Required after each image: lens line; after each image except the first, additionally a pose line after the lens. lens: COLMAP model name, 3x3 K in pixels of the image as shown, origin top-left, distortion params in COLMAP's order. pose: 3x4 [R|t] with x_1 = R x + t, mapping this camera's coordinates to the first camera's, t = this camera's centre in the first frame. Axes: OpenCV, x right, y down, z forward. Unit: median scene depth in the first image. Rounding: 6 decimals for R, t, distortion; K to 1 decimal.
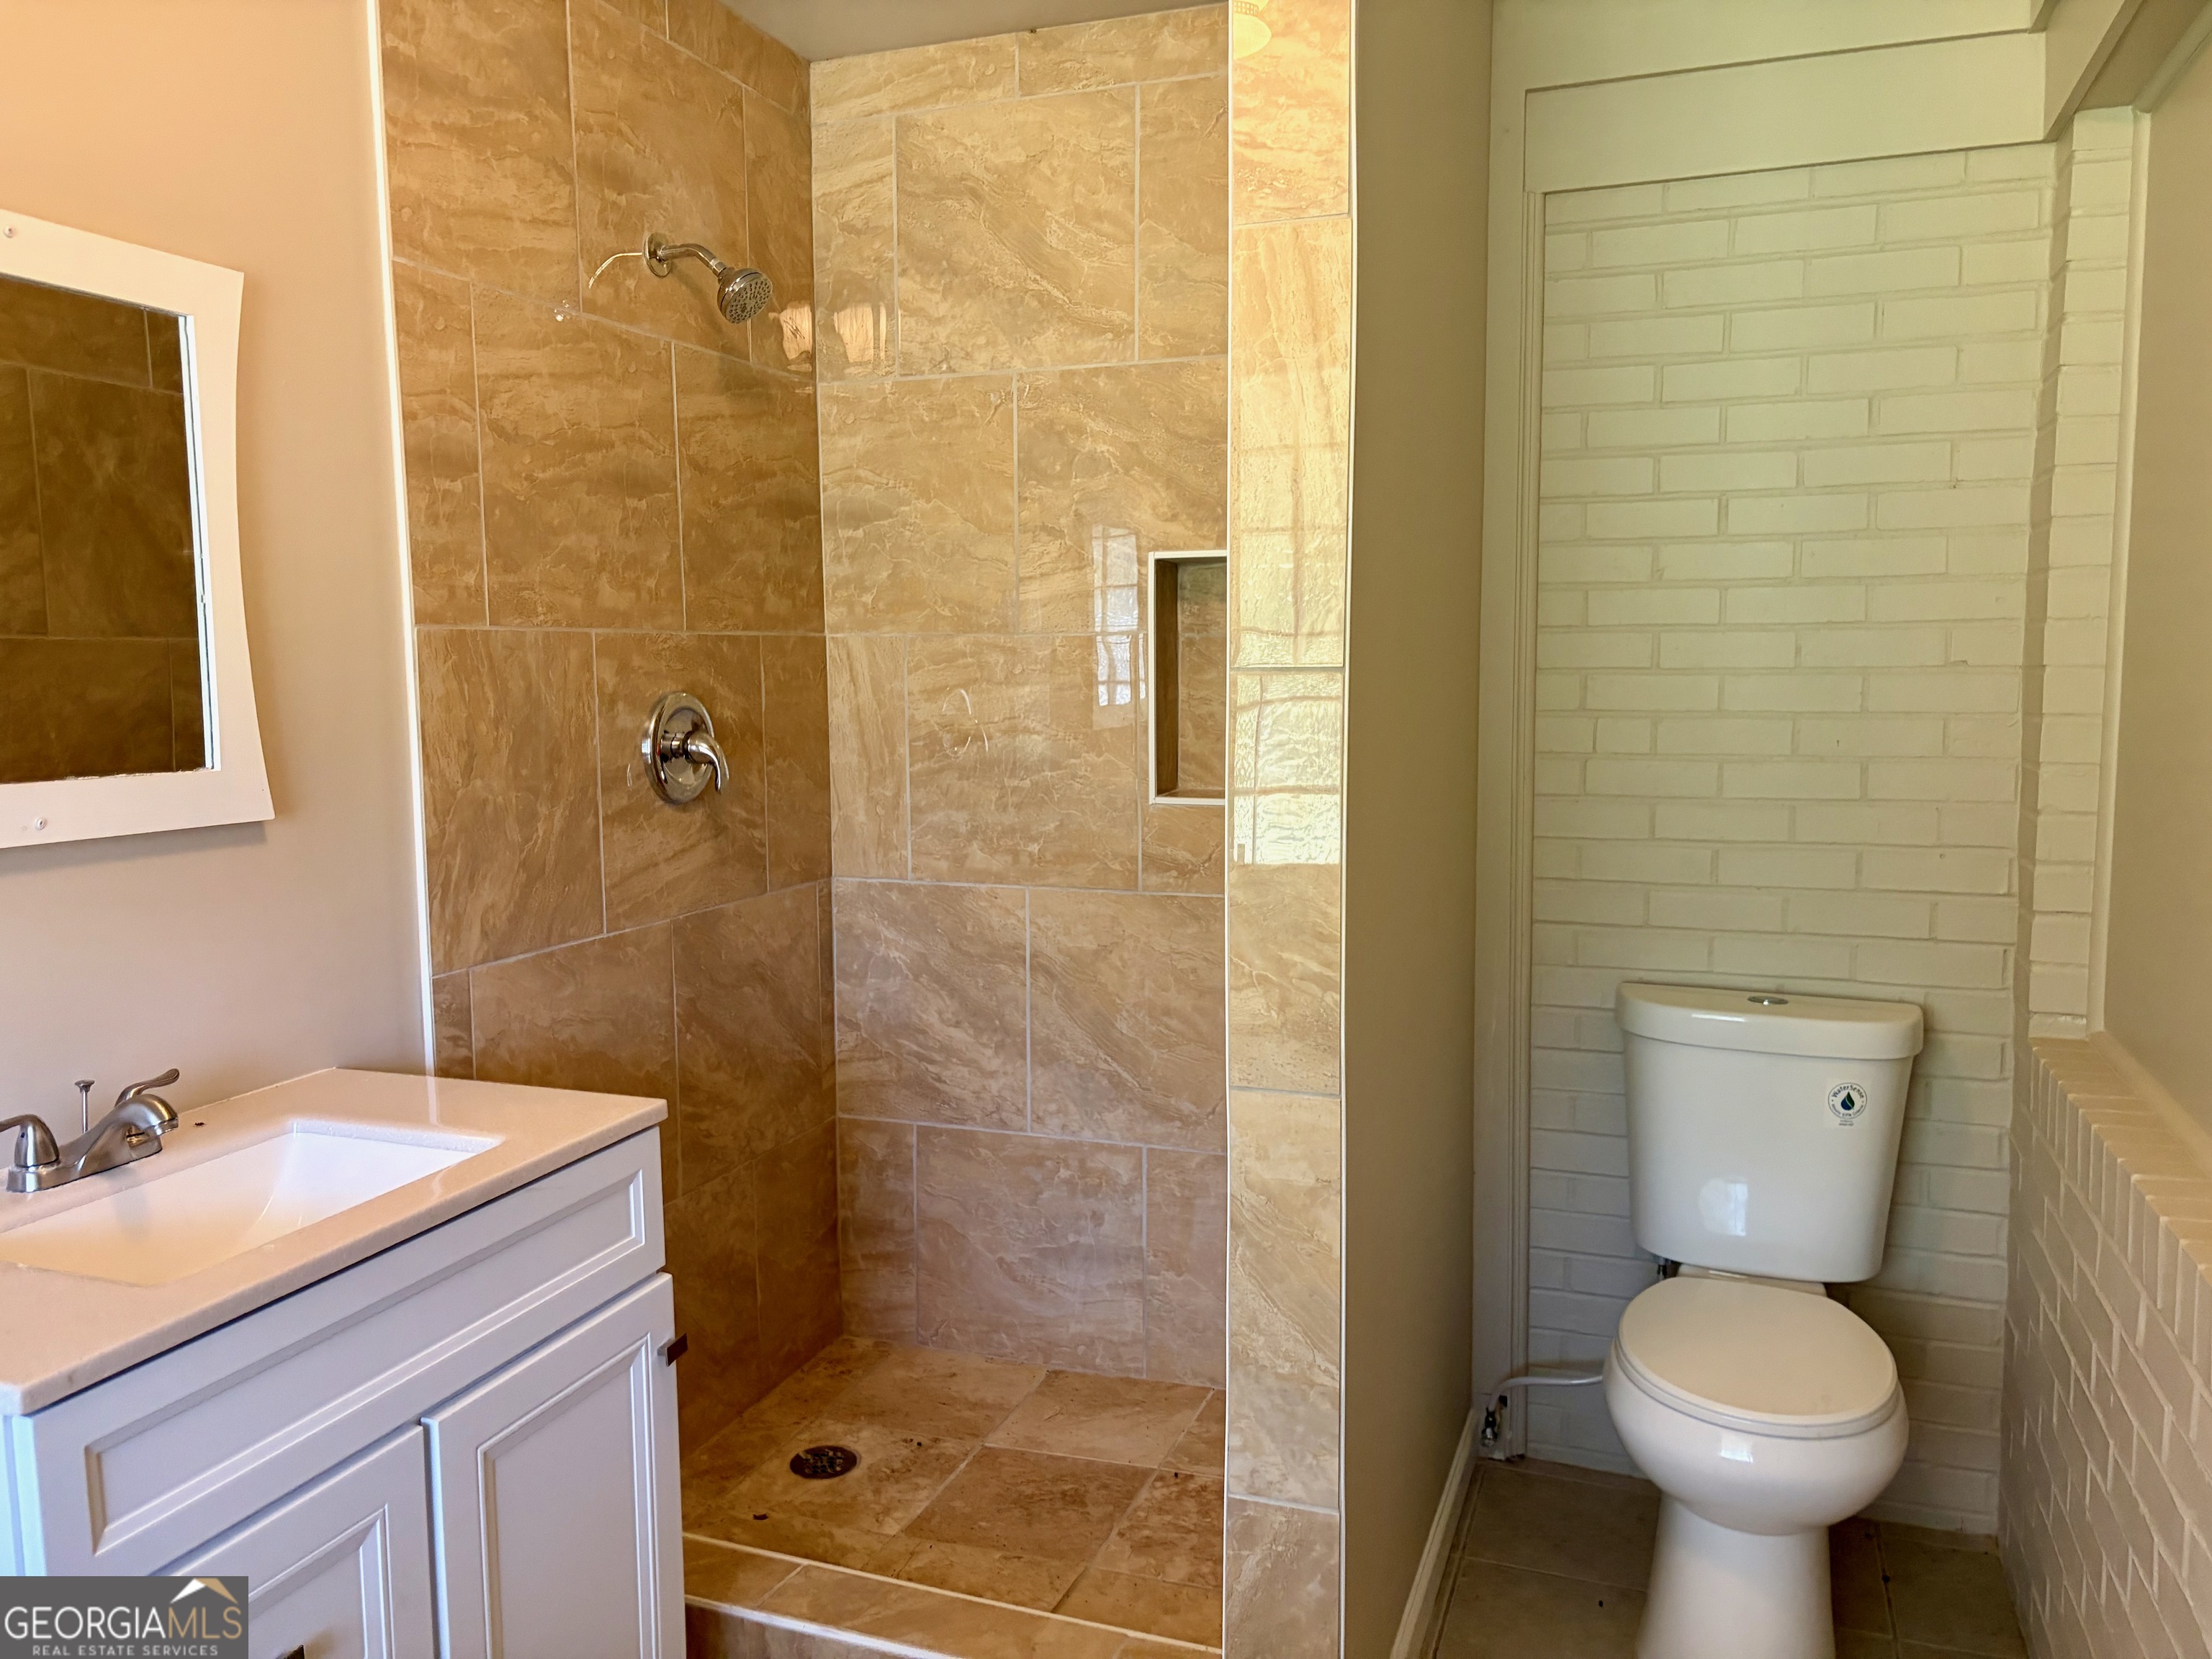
lens RADIAL K [[1672.8, 0, 1104.7], [0, 1672.8, 818.2], [0, 0, 1]] dist [0.057305, -0.056600]
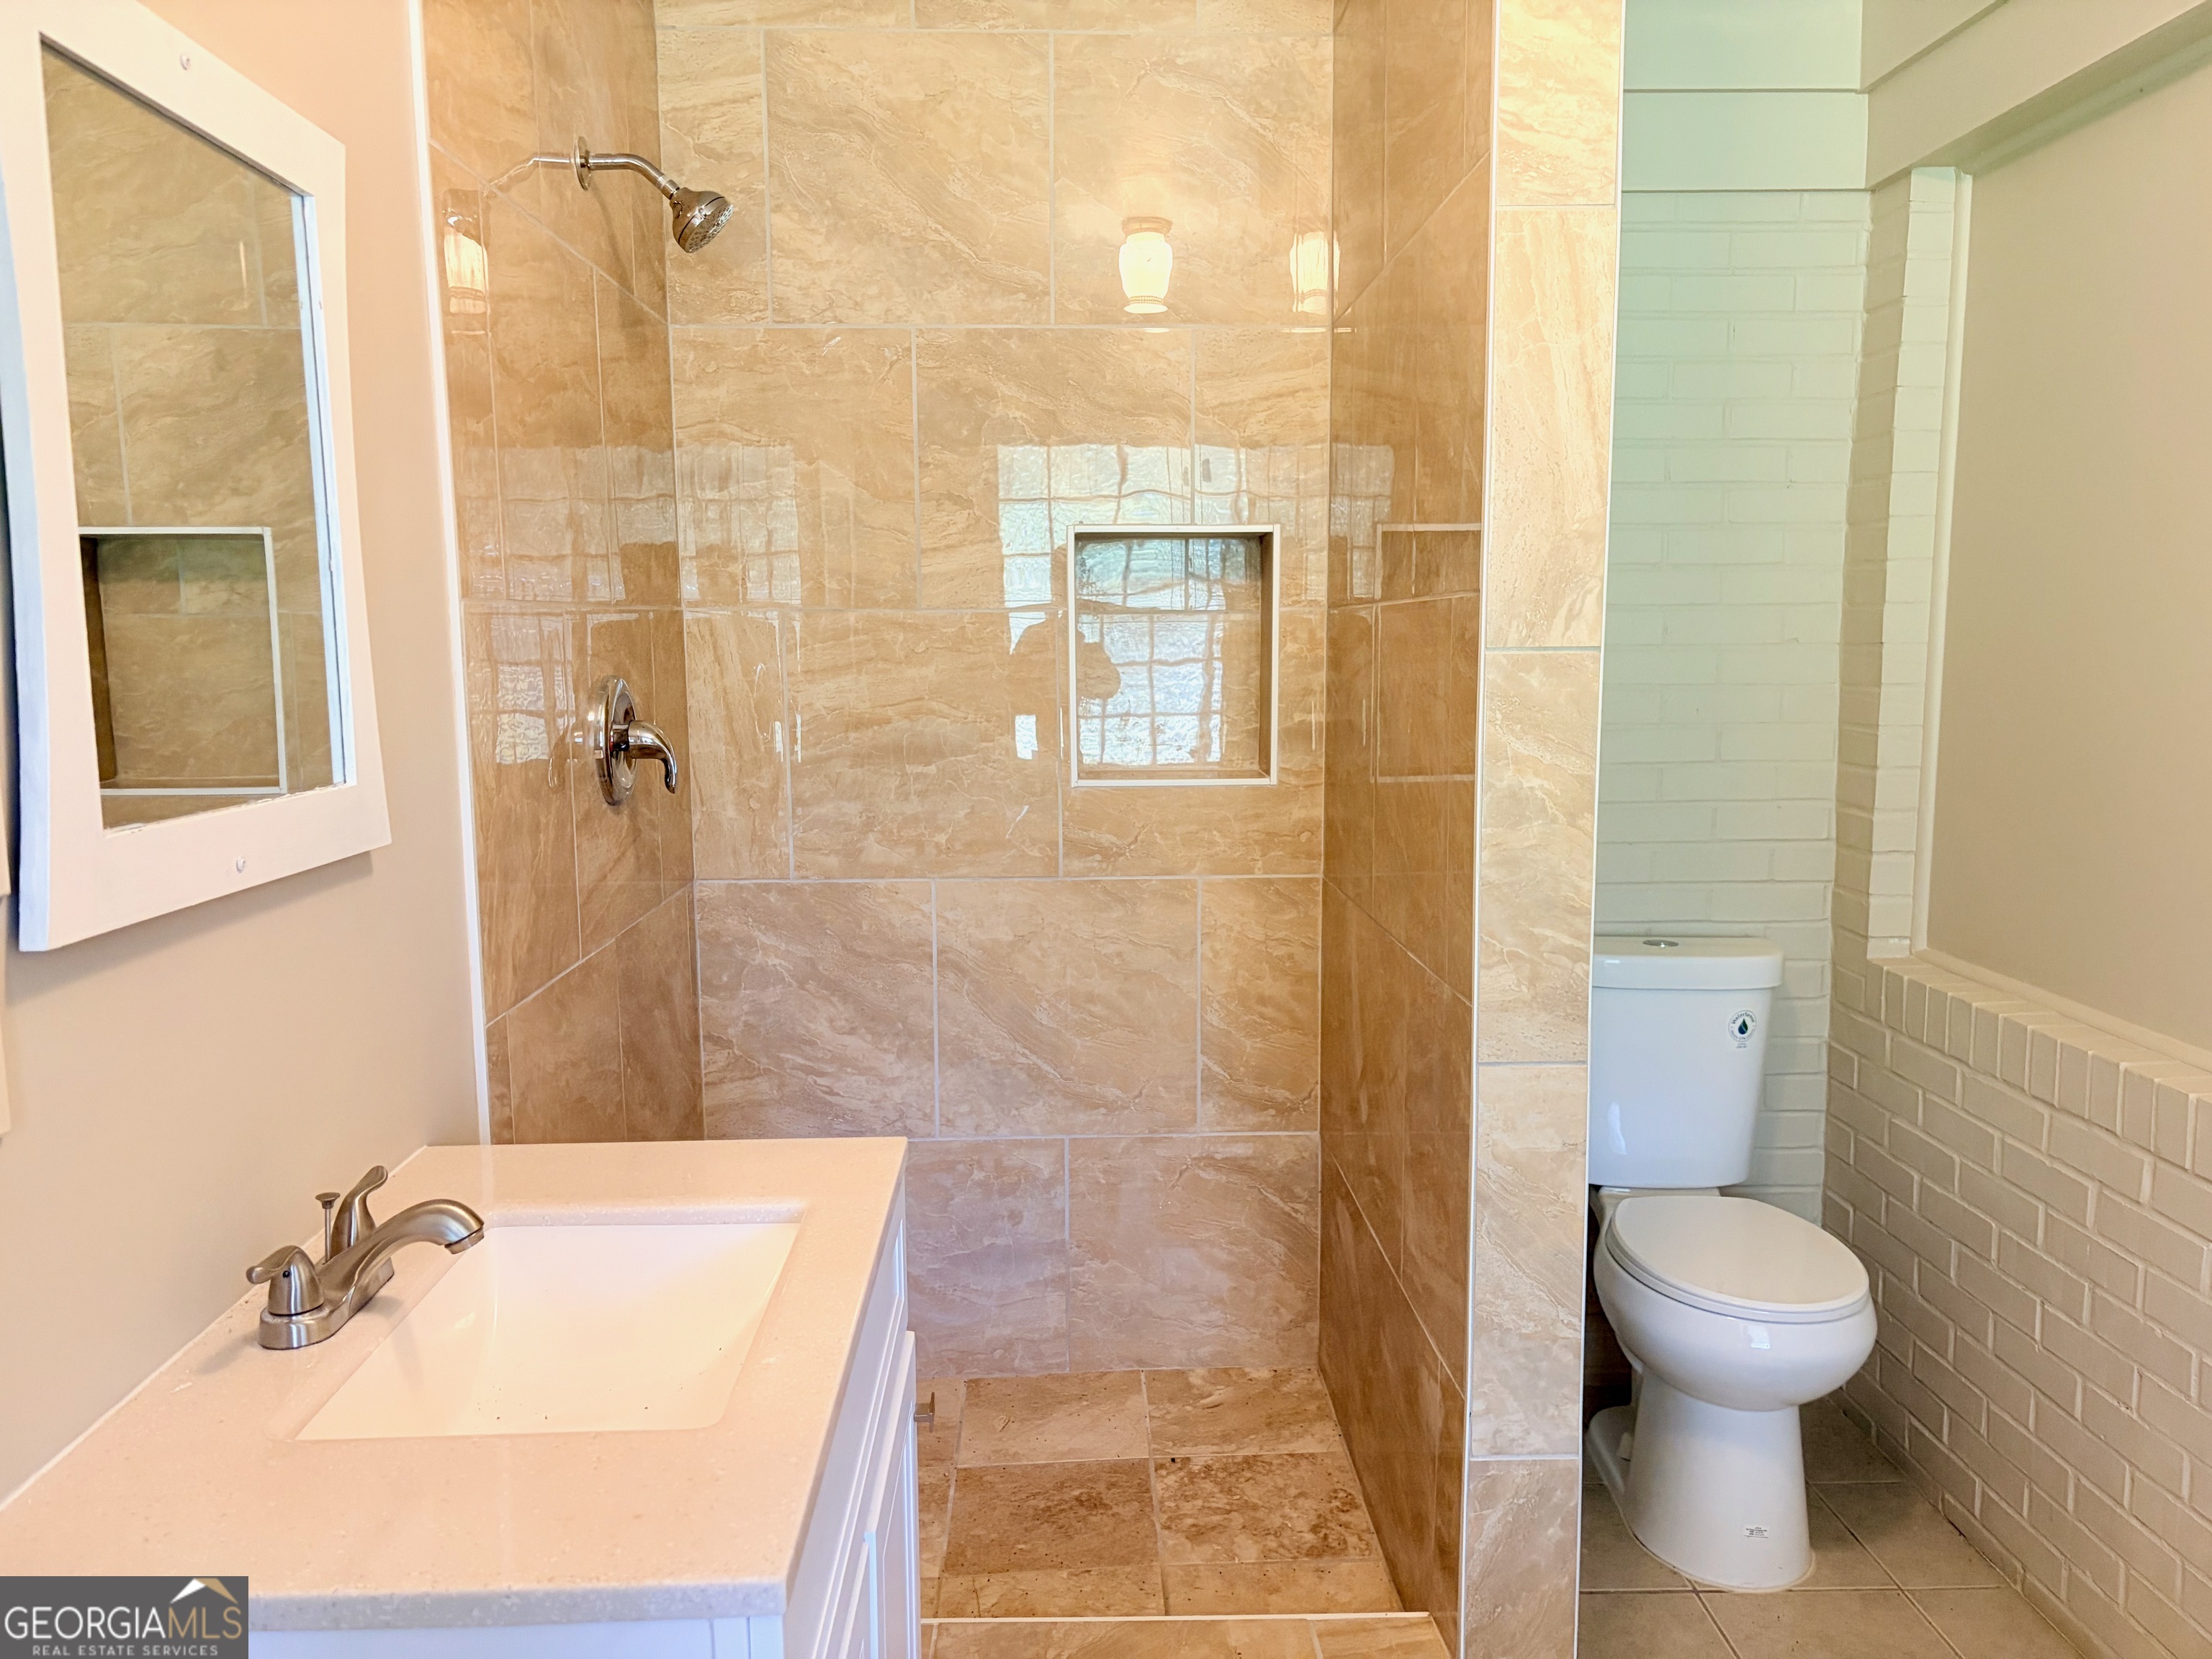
lens RADIAL K [[1672.8, 0, 1119.4], [0, 1672.8, 839.8], [0, 0, 1]] dist [0.057305, -0.056600]
pose [[0.926393, -0.046329, 0.373698, -0.313774], [0.035457, 0.998725, 0.035920, -0.011881], [-0.374886, -0.020026, 0.926855, 0.089156]]
